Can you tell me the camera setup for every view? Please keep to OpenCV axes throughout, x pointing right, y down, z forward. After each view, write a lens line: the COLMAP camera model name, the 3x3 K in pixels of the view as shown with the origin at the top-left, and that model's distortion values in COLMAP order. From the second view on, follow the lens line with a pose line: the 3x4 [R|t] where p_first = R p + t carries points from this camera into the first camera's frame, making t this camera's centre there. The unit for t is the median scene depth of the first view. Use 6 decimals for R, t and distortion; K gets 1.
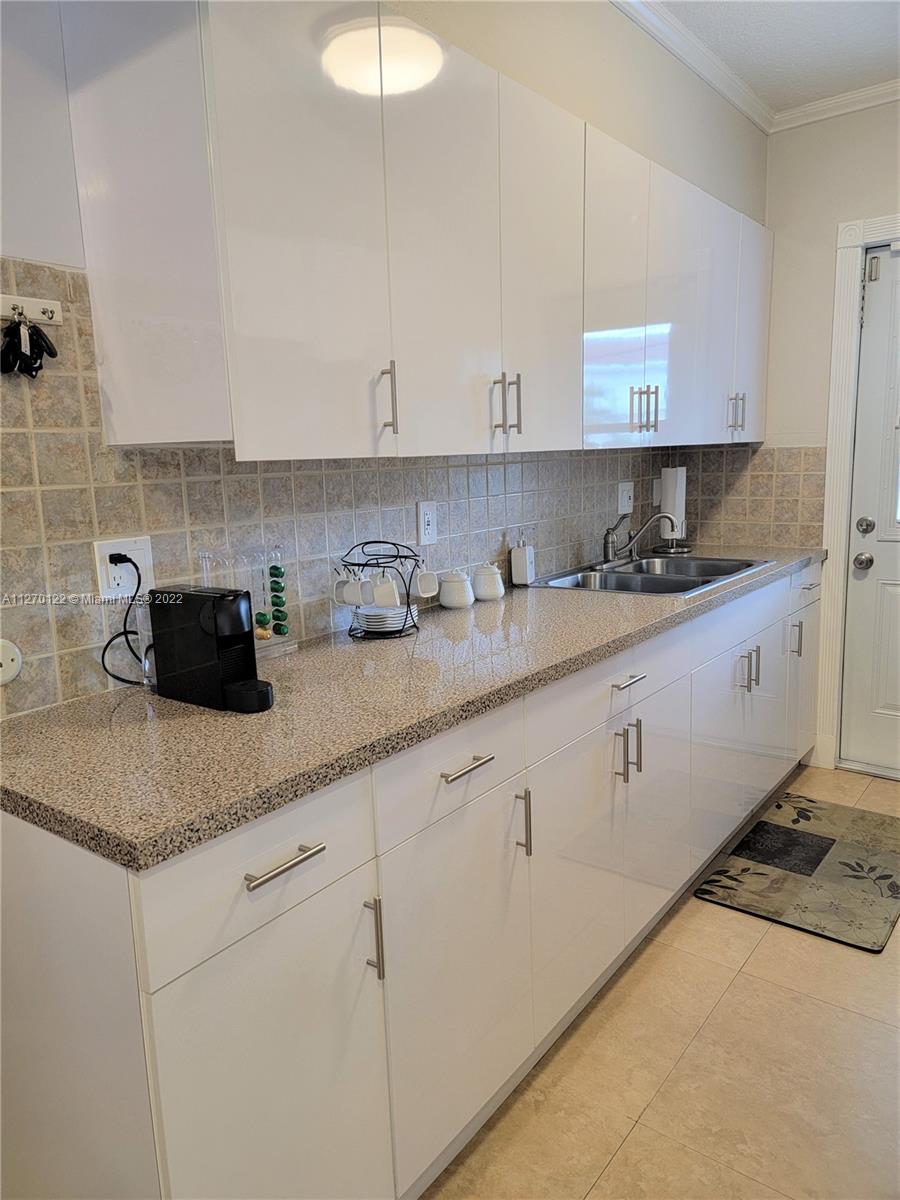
lens RADIAL K [[838.6, 0, 425.4], [0, 838.6, 596.9], [0, 0, 1]] dist [0.074739, -0.044273]
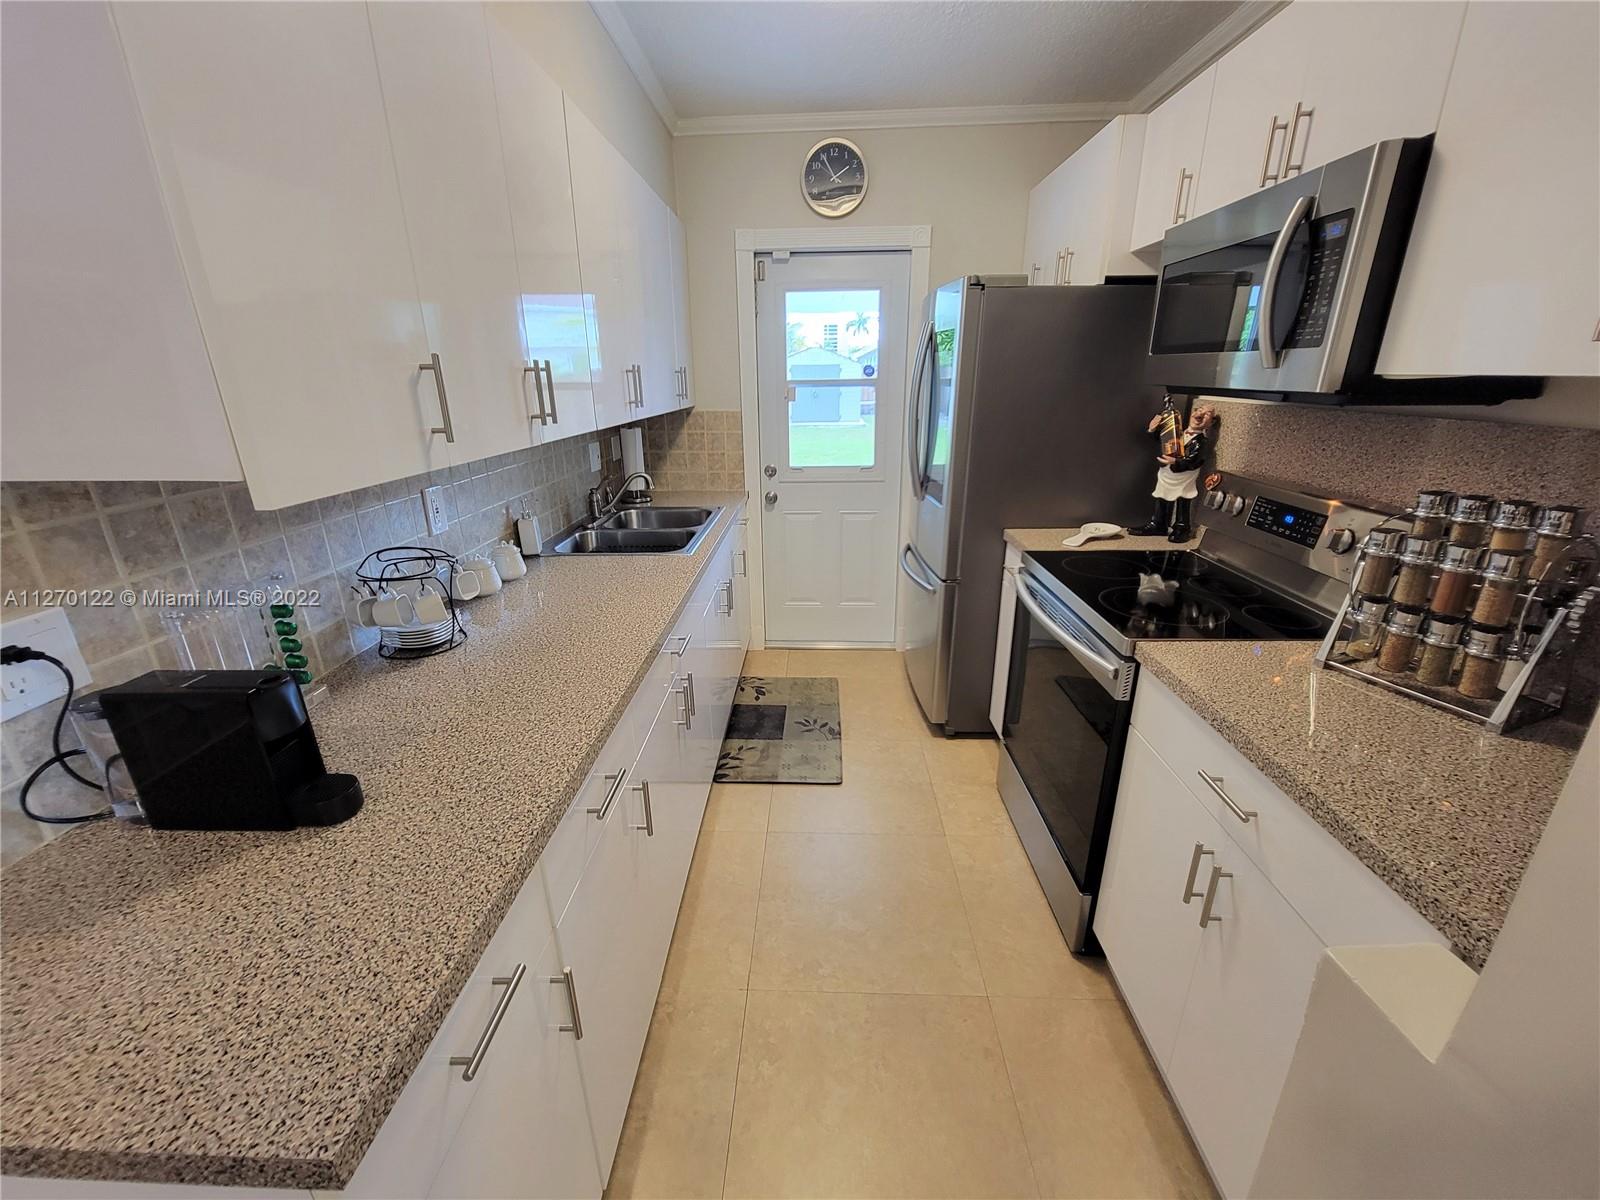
lens RADIAL K [[655.9, 0, 794.0], [0, 655.9, 602.7], [0, 0, 1]] dist [-0.003184, 0.000000]
pose [[0.802175, -0.171824, 0.571832, -0.108522], [0.080764, 0.980122, 0.181210, -0.084749], [-0.591602, -0.099179, 0.800107, 0.167669]]
